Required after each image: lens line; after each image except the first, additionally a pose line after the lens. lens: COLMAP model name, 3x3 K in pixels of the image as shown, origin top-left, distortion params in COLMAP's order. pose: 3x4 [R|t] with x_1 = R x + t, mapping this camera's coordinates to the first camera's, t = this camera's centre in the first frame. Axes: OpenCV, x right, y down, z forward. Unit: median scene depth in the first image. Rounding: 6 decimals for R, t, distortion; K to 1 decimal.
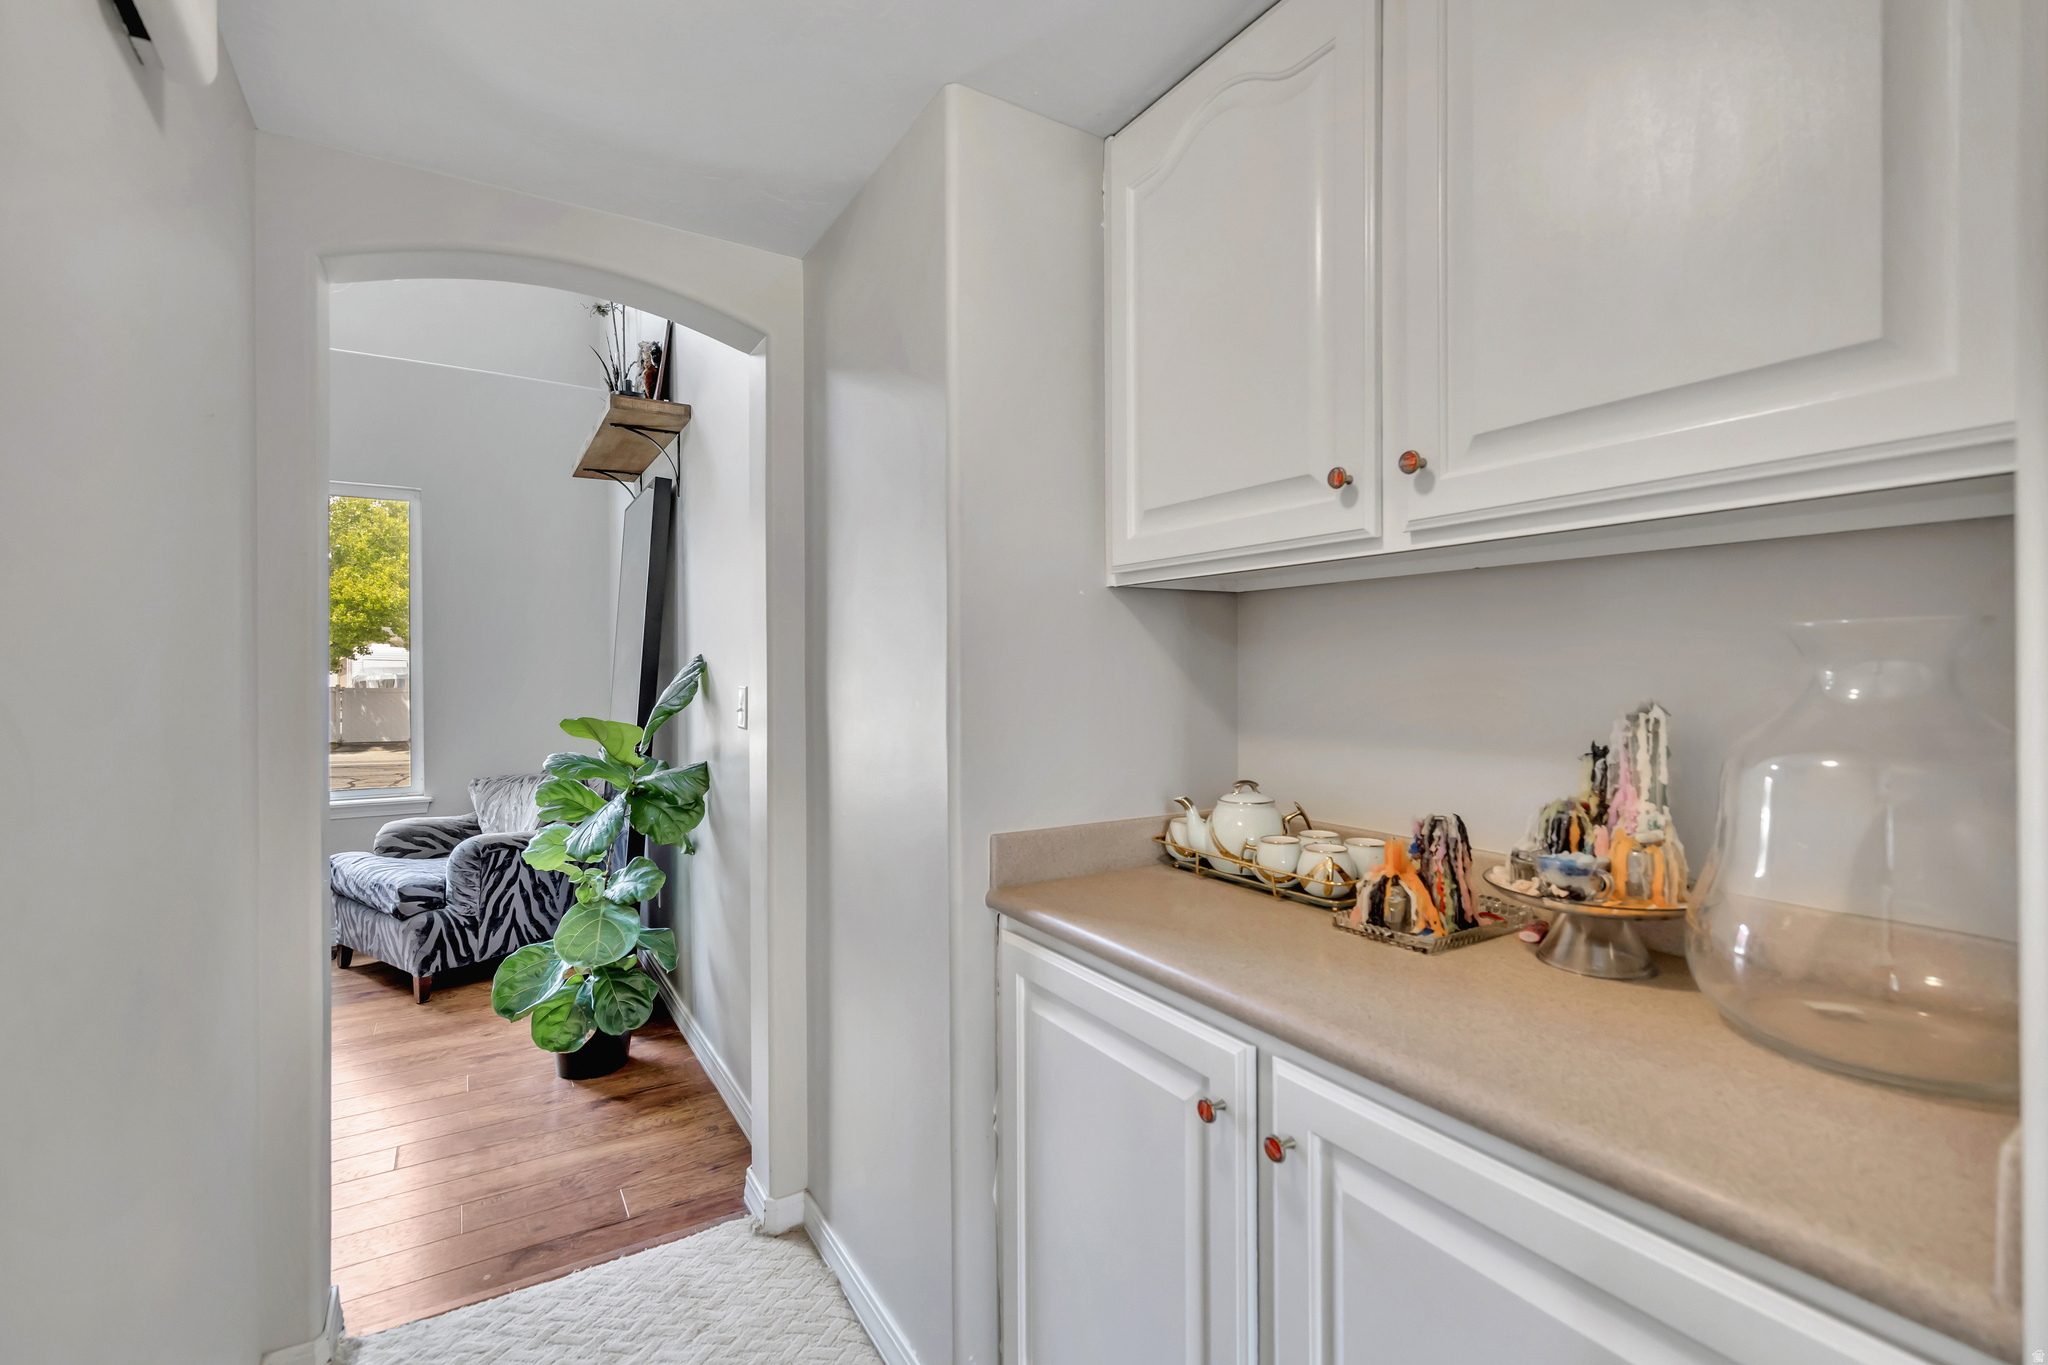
lens RADIAL K [[918.7, 0, 1032.0], [0, 918.7, 677.1], [0, 0, 1]] dist [-0.002271, 0.001215]
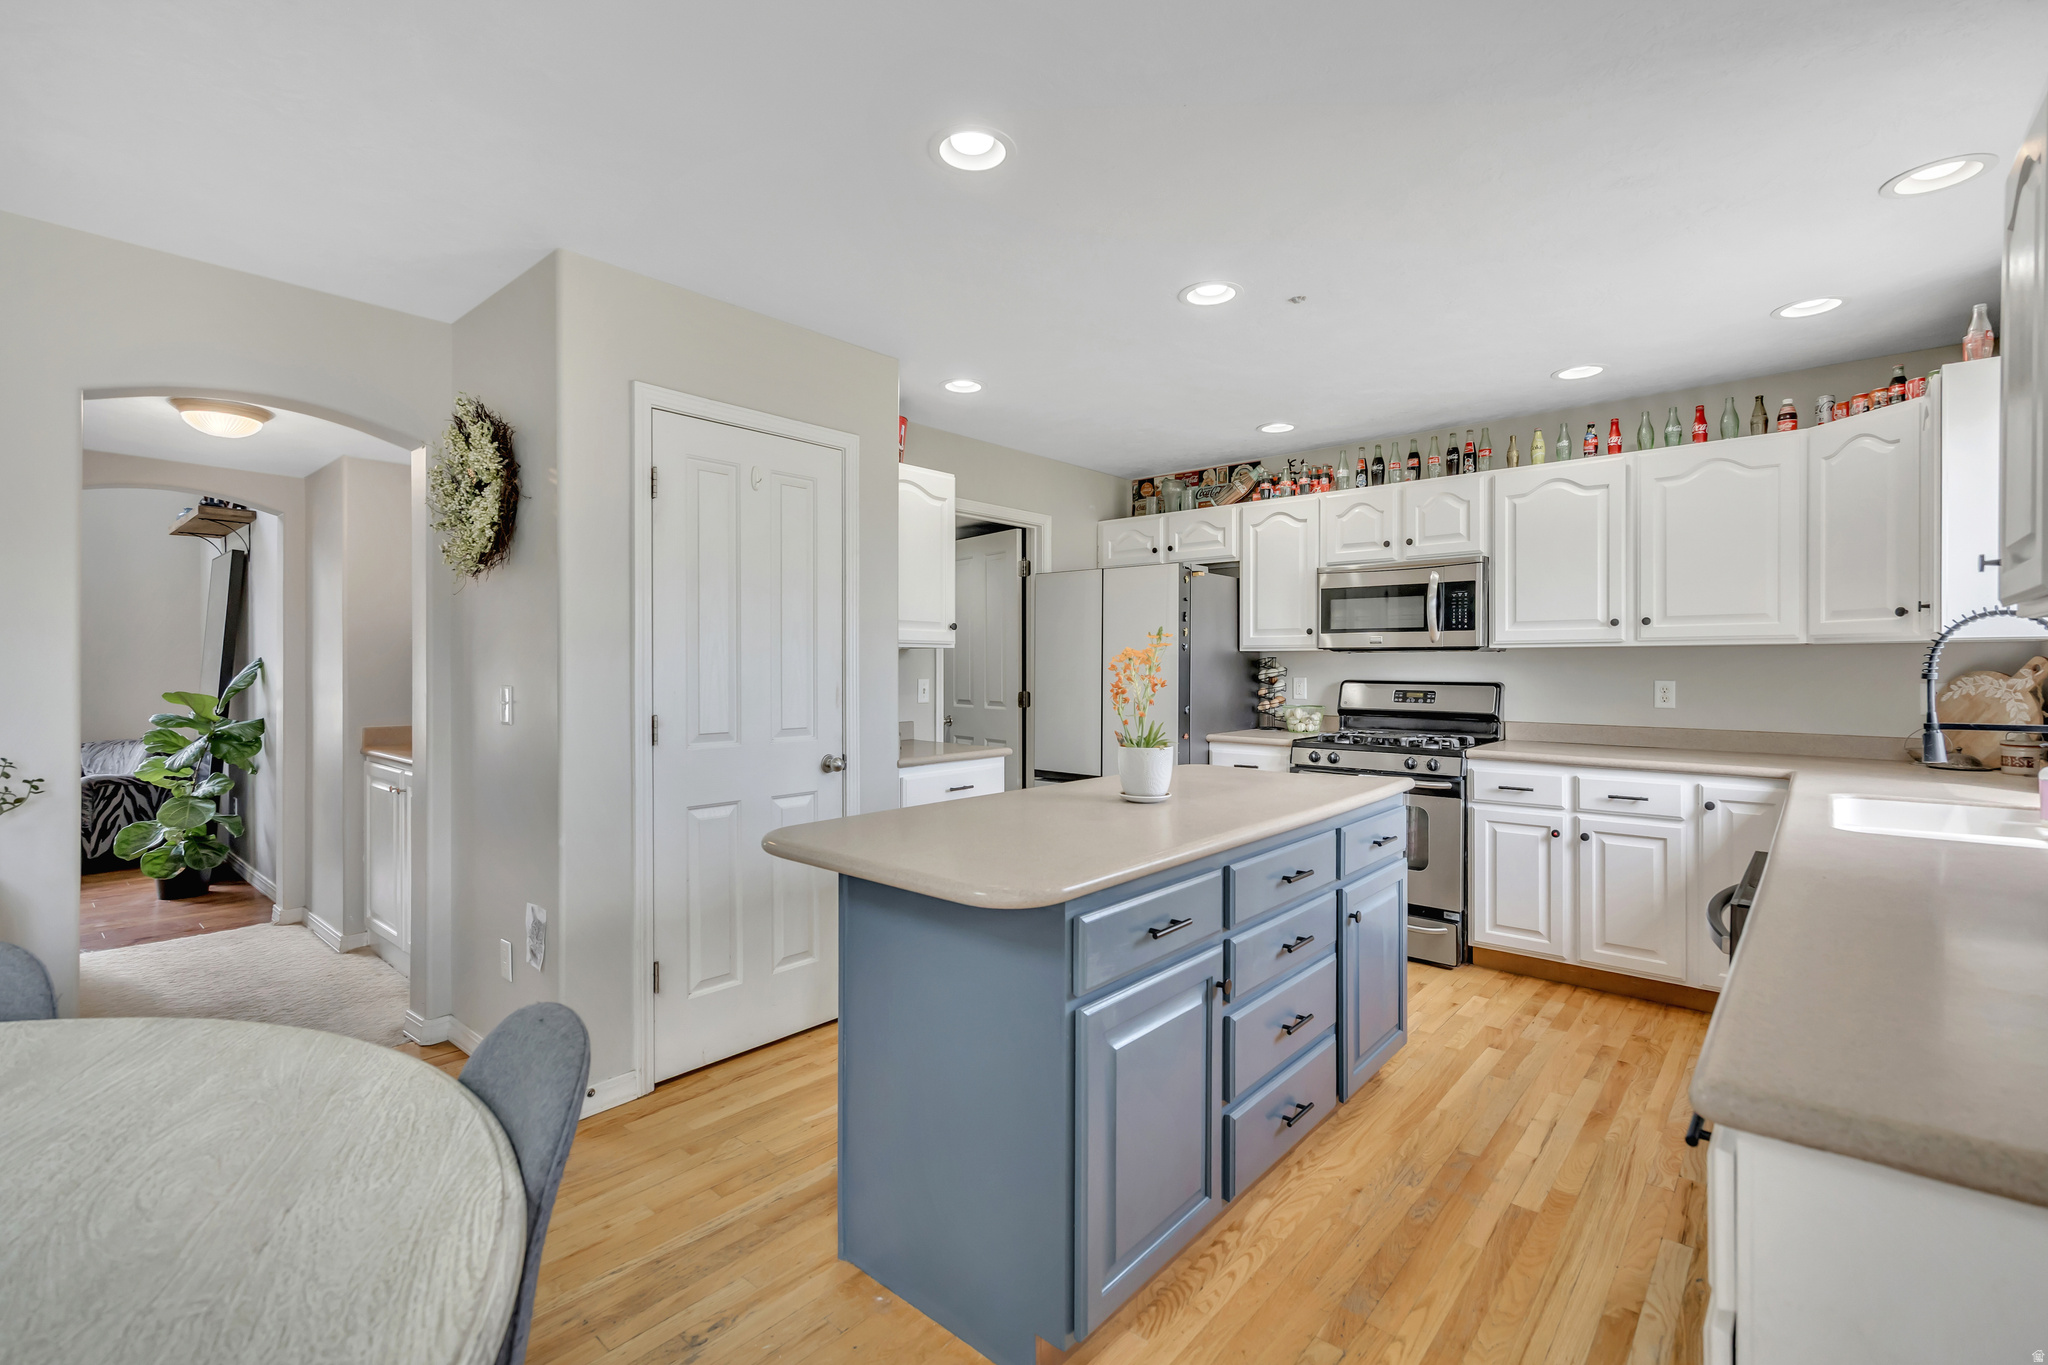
lens RADIAL K [[918.7, 0, 1017.6], [0, 918.7, 670.1], [0, 0, 1]] dist [-0.002271, 0.001215]
pose [[0.958493, 0.008495, 0.284991, 0.528930], [-0.007383, 0.999960, -0.004973, -0.001202], [-0.285022, 0.002663, 0.958517, -1.098200]]
